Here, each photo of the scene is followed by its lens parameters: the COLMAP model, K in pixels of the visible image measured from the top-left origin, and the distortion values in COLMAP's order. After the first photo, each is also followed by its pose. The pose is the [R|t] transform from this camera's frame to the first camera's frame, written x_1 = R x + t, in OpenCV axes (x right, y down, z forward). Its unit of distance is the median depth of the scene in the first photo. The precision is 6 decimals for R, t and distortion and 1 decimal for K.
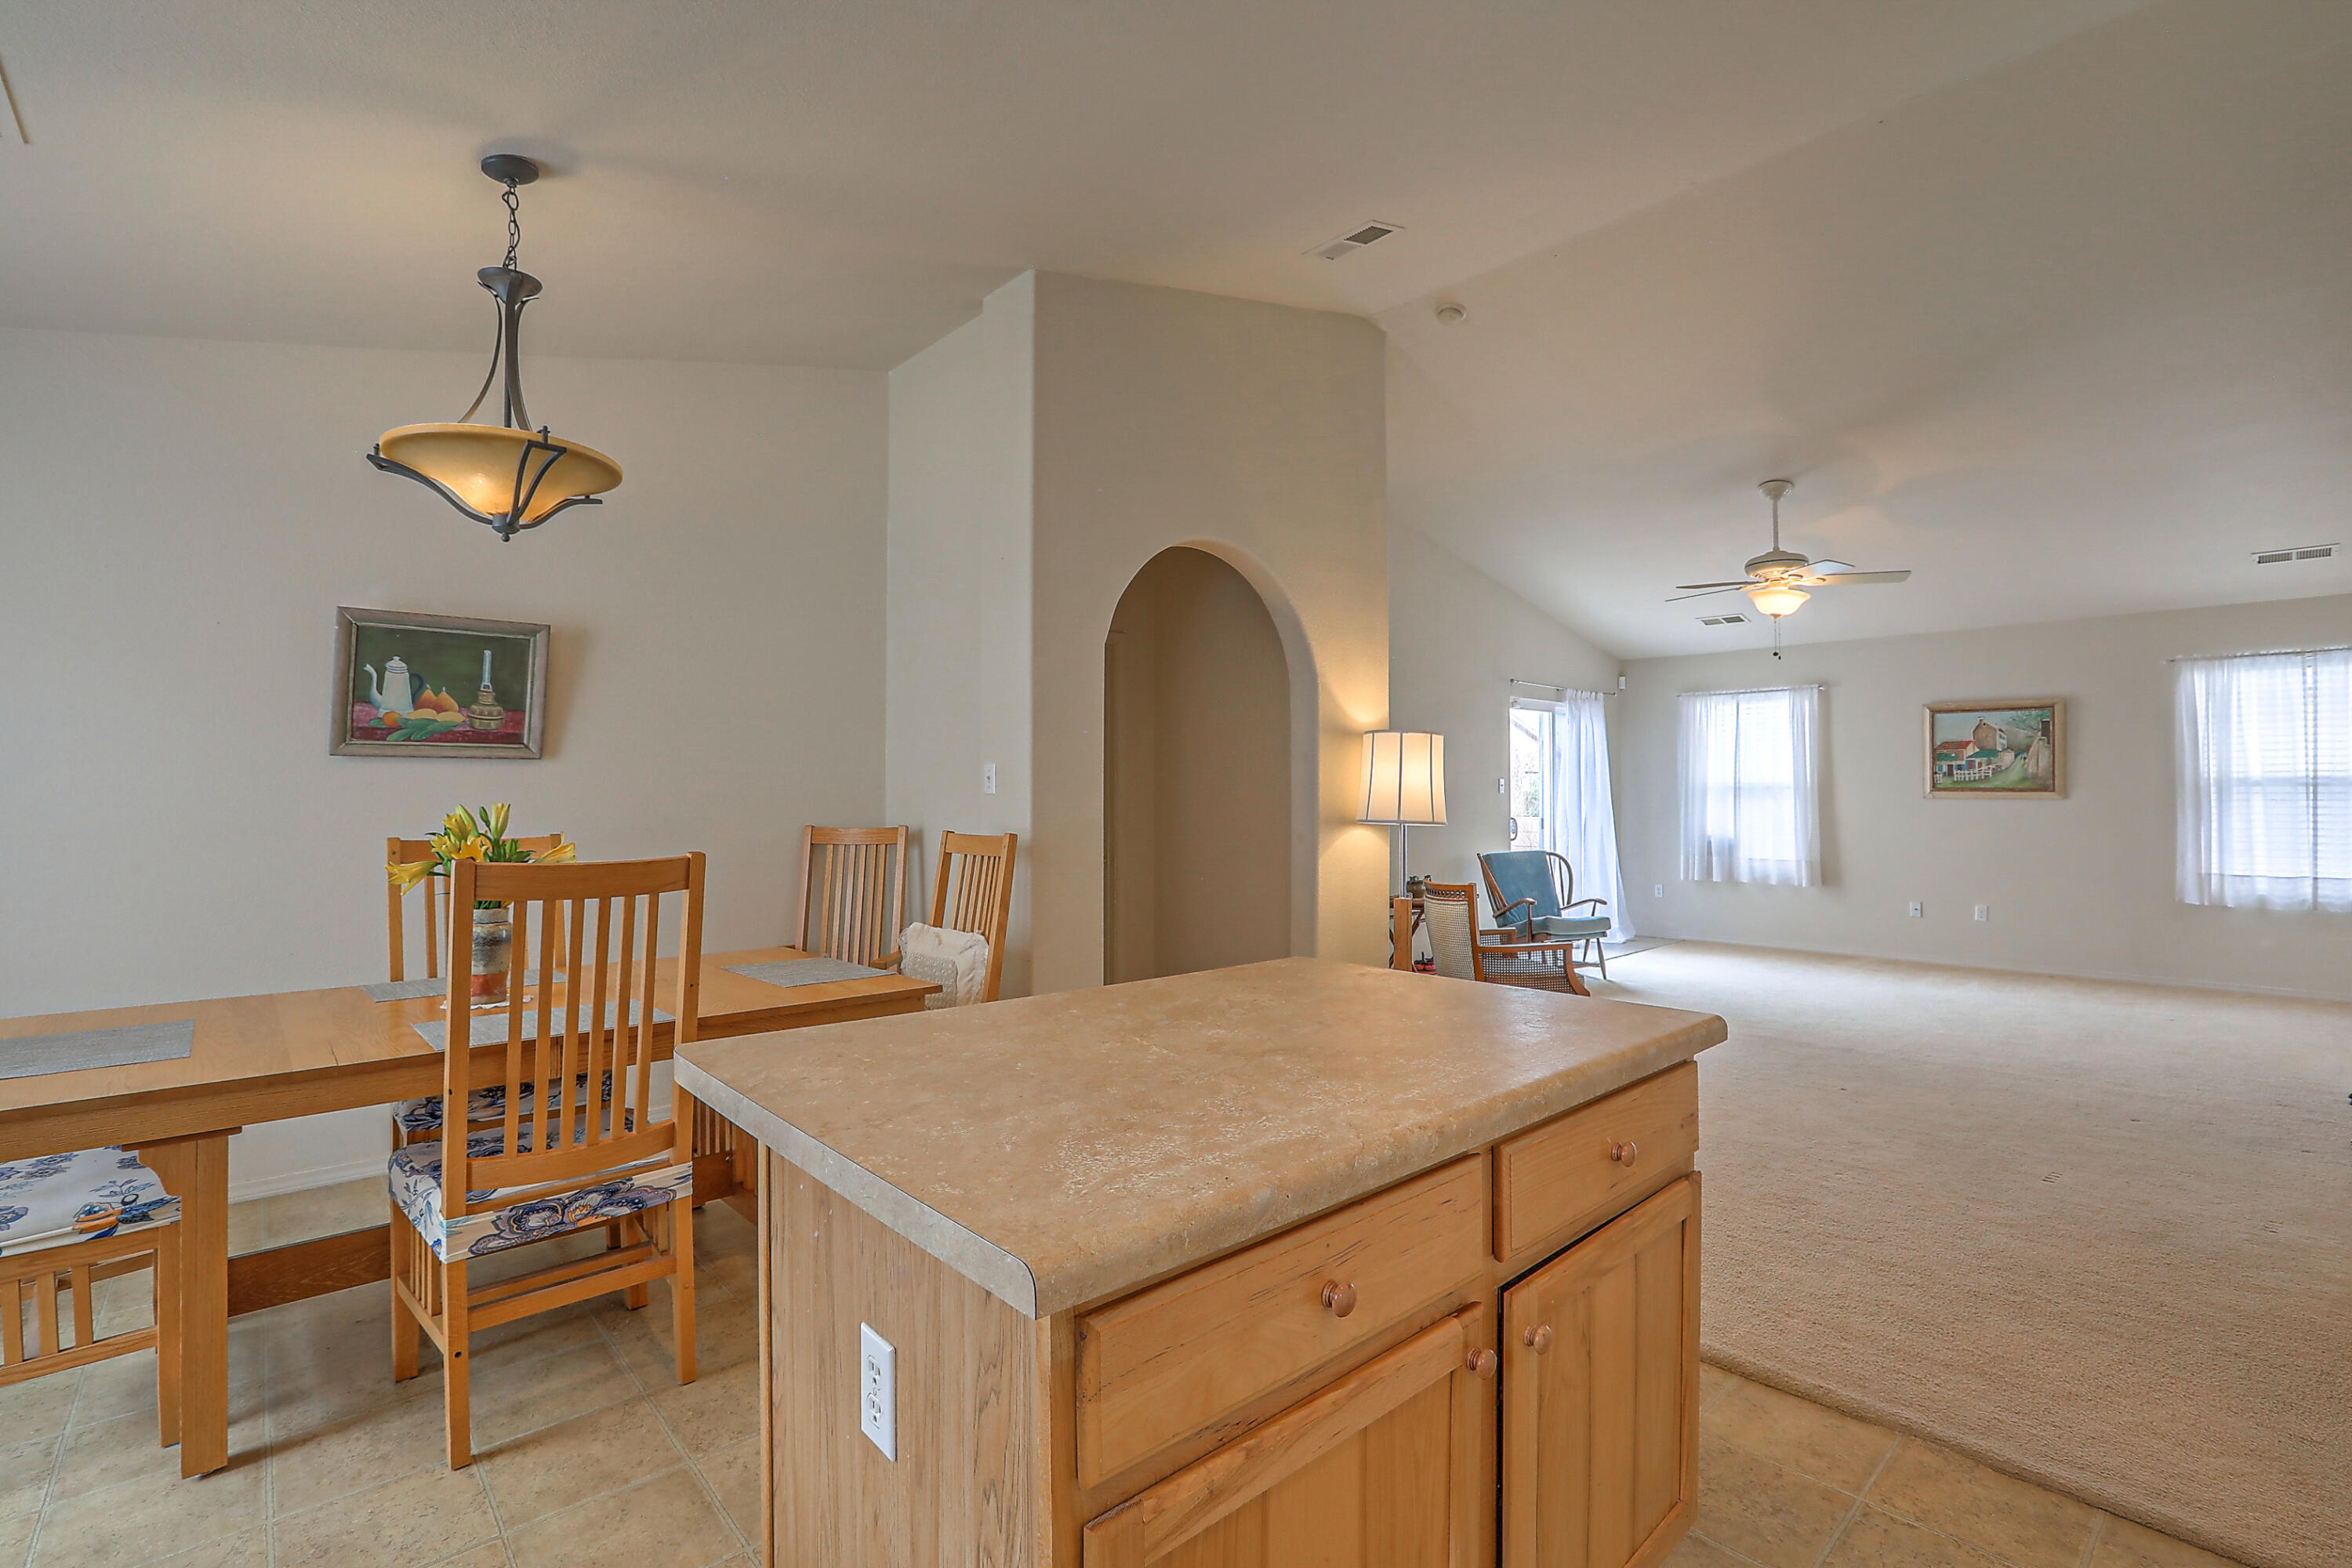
lens RADIAL K [[1066.8, 0, 1176.6], [0, 1066.8, 787.4], [0, 0, 1]] dist [-0.054874, 0.019193]
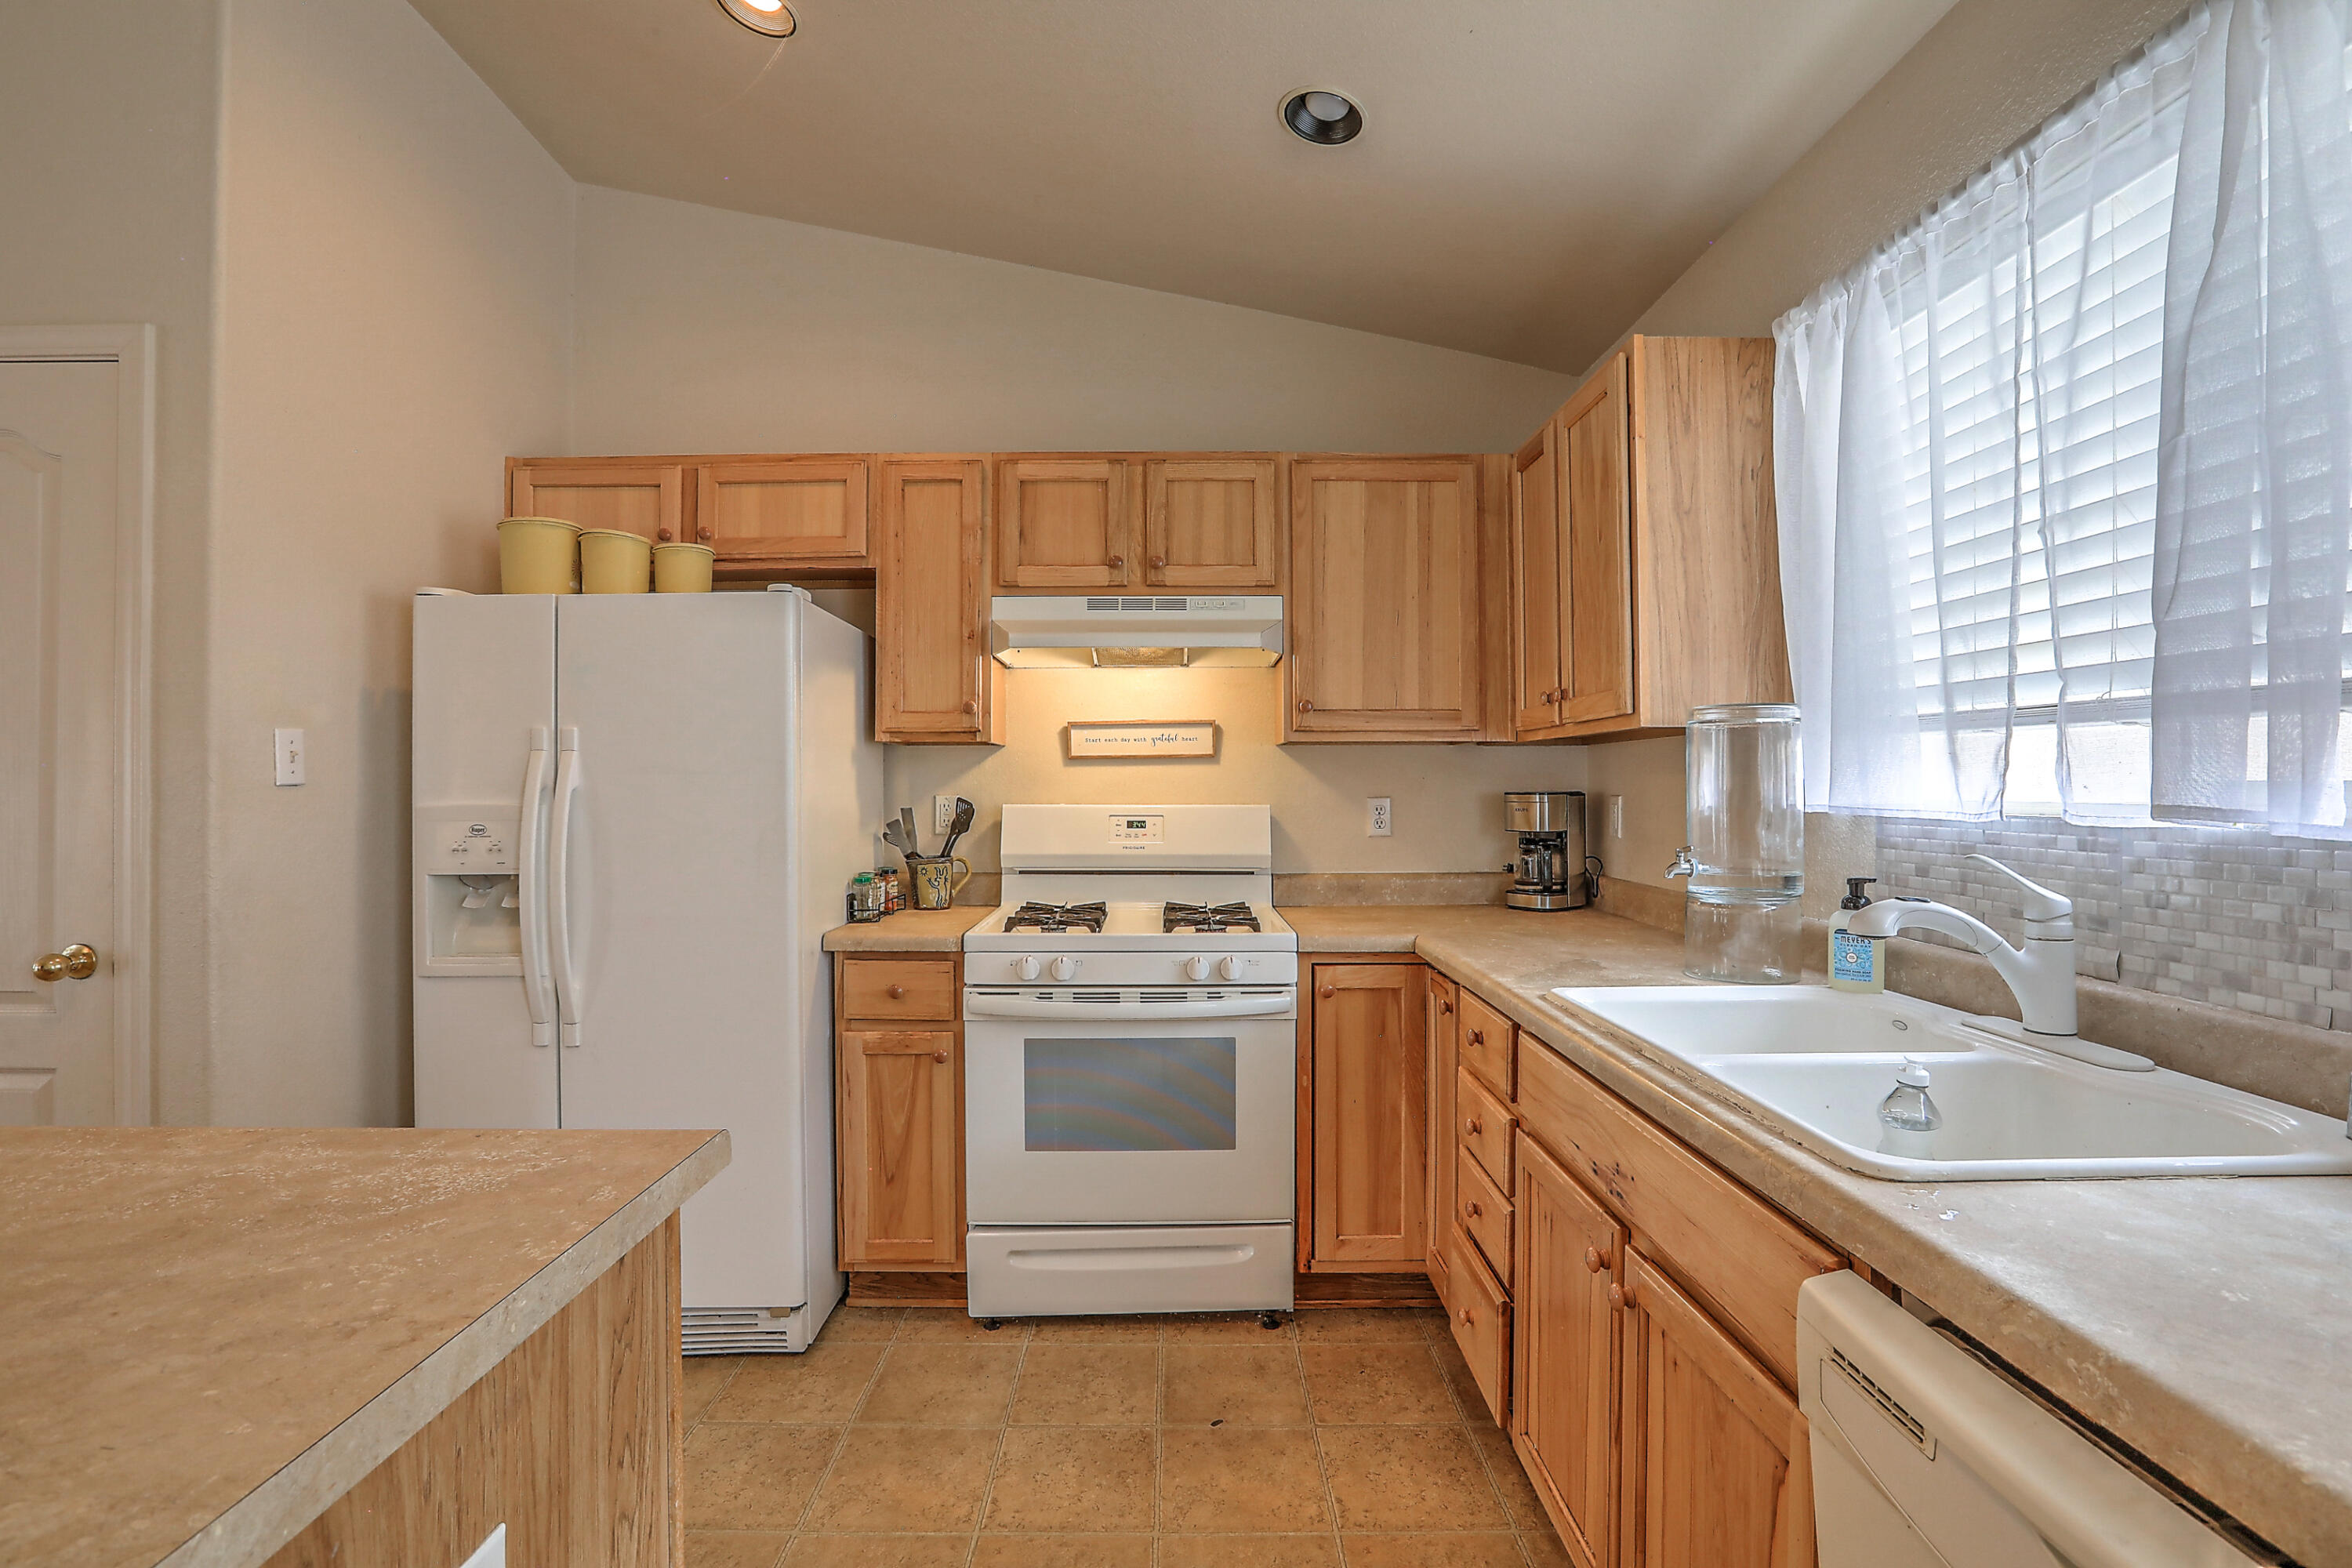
lens RADIAL K [[1066.8, 0, 1179.2], [0, 1066.8, 780.7], [0, 0, 1]] dist [-0.054874, 0.019193]
pose [[-0.747492, 0.003238, 0.664263, -0.163927], [-0.001596, 0.999976, -0.006670, 0.001925], [-0.664269, -0.006046, -0.747469, 0.181609]]
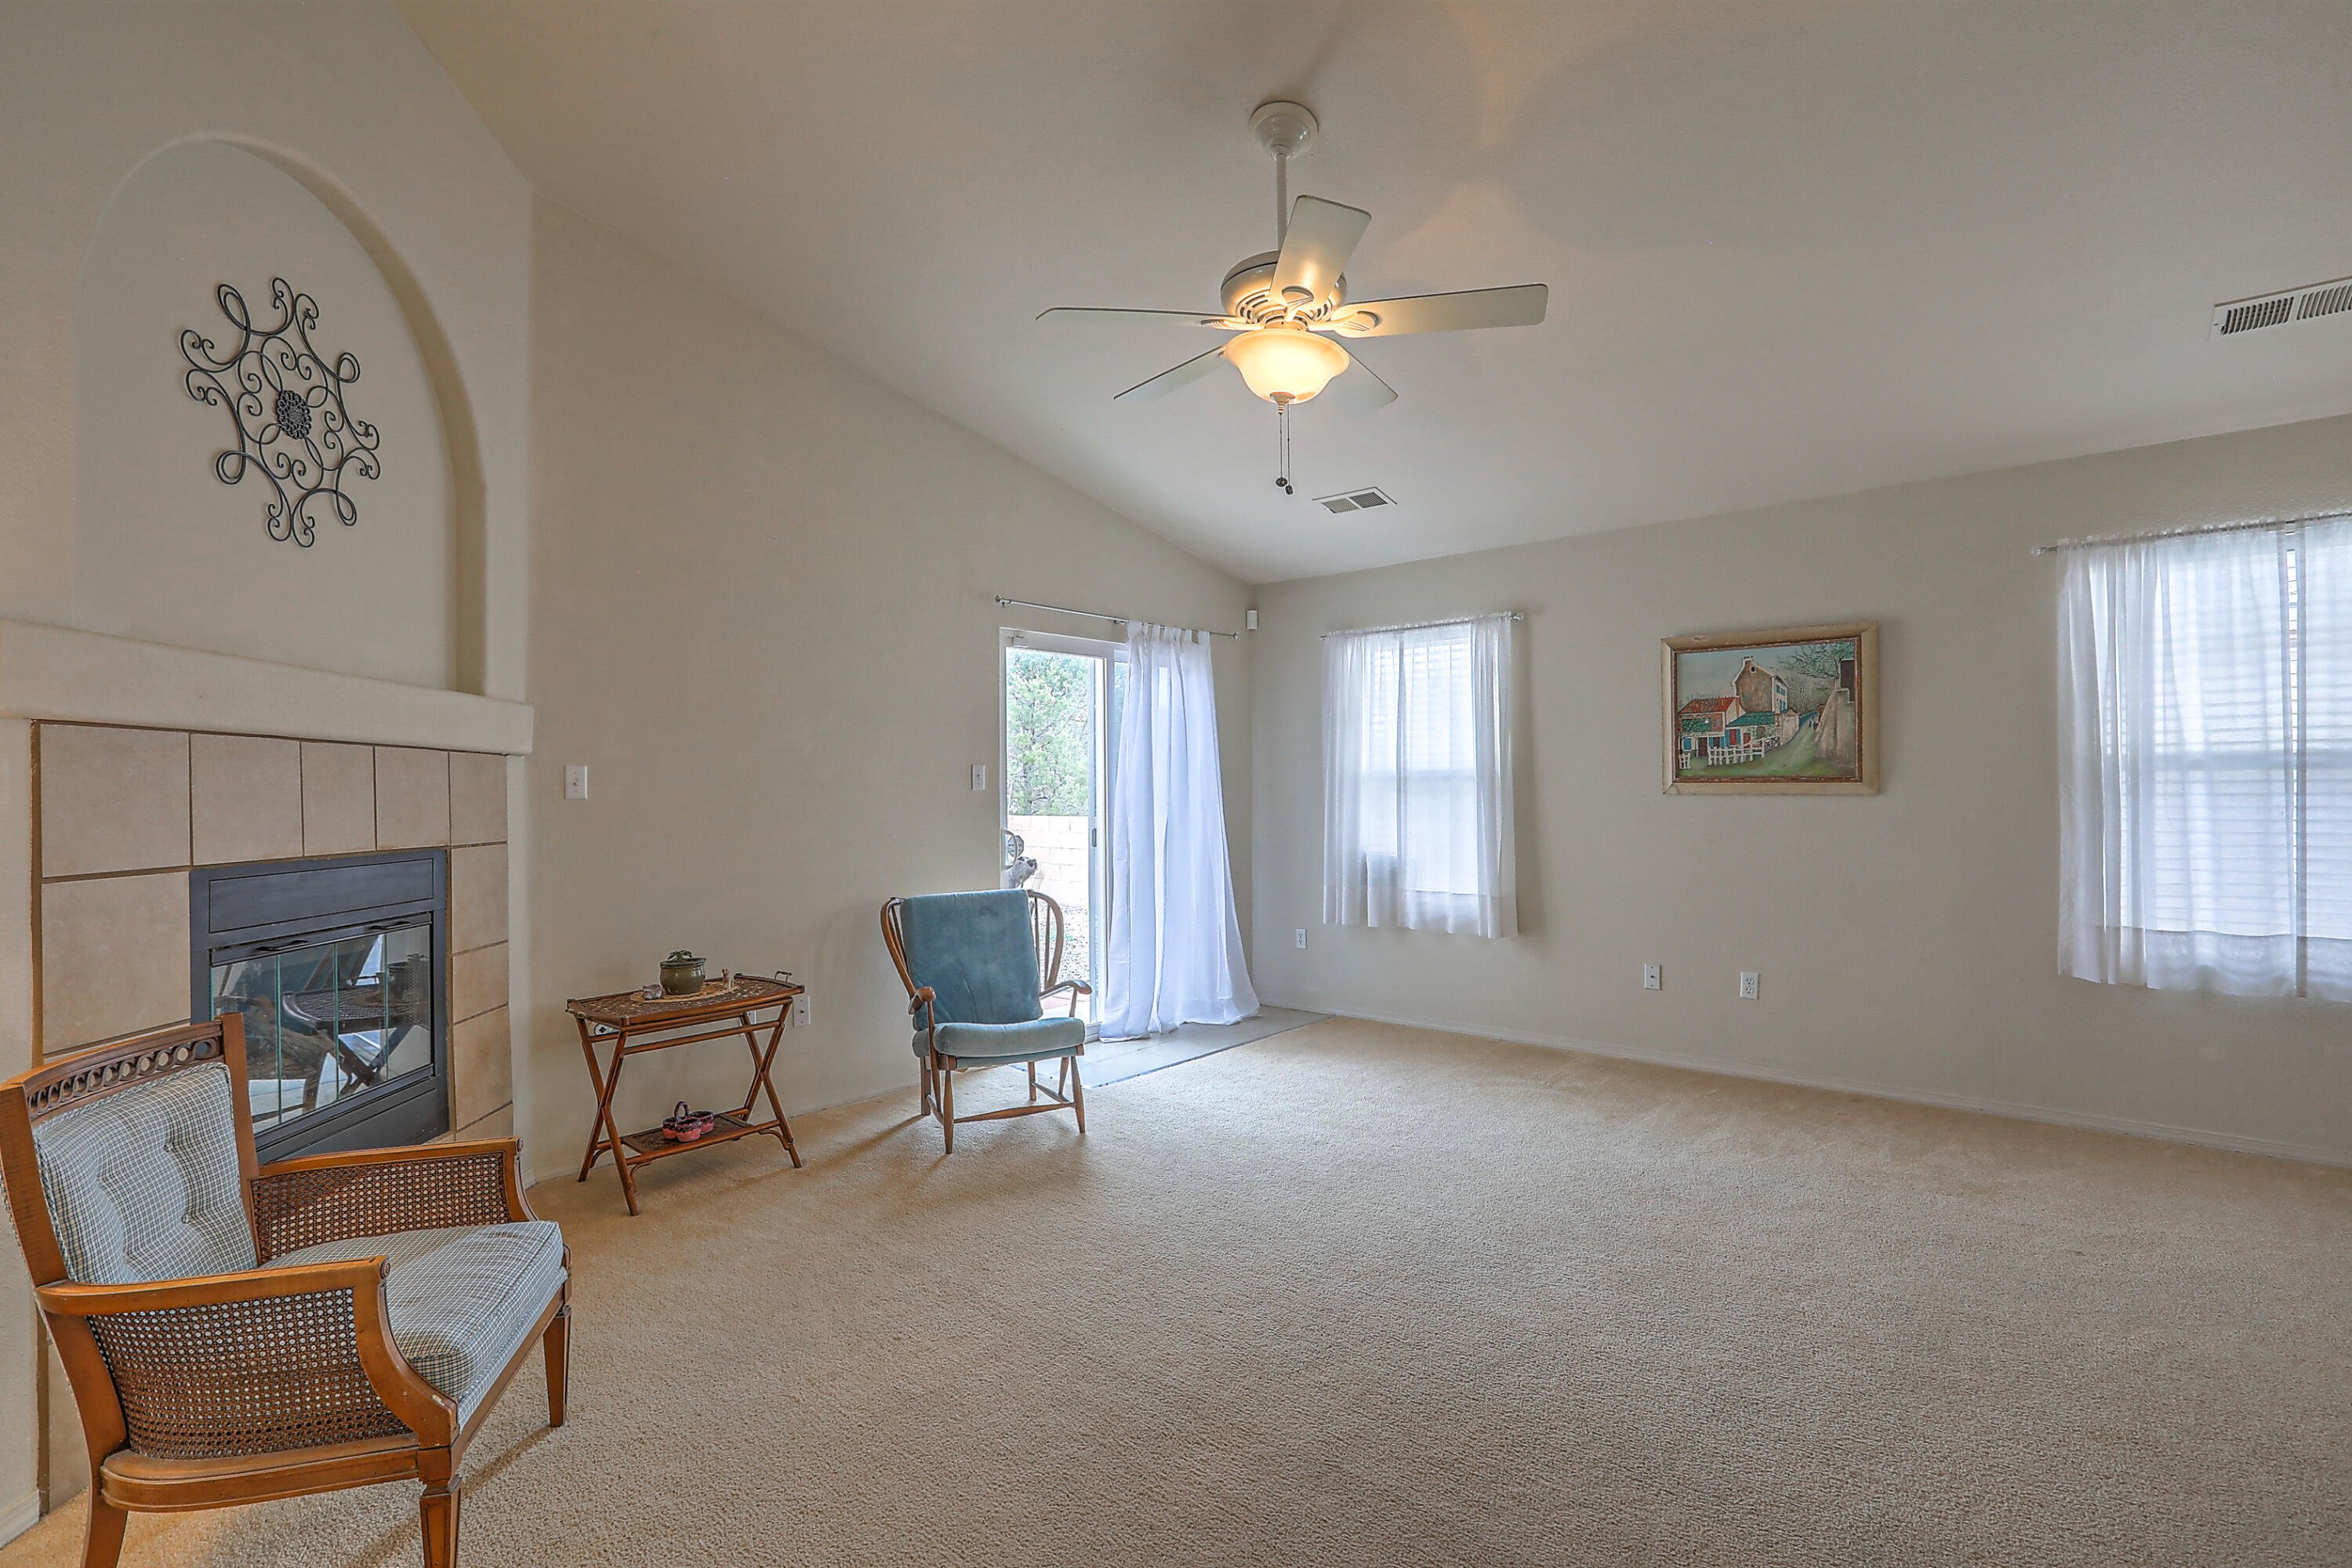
lens RADIAL K [[1066.8, 0, 1173.8], [0, 1066.8, 785.3], [0, 0, 1]] dist [-0.054874, 0.019193]
pose [[0.993559, -0.006129, 0.113147, 0.396485], [0.005800, 0.999978, 0.003239, 0.002003], [-0.113165, -0.002562, 0.993573, 0.459621]]
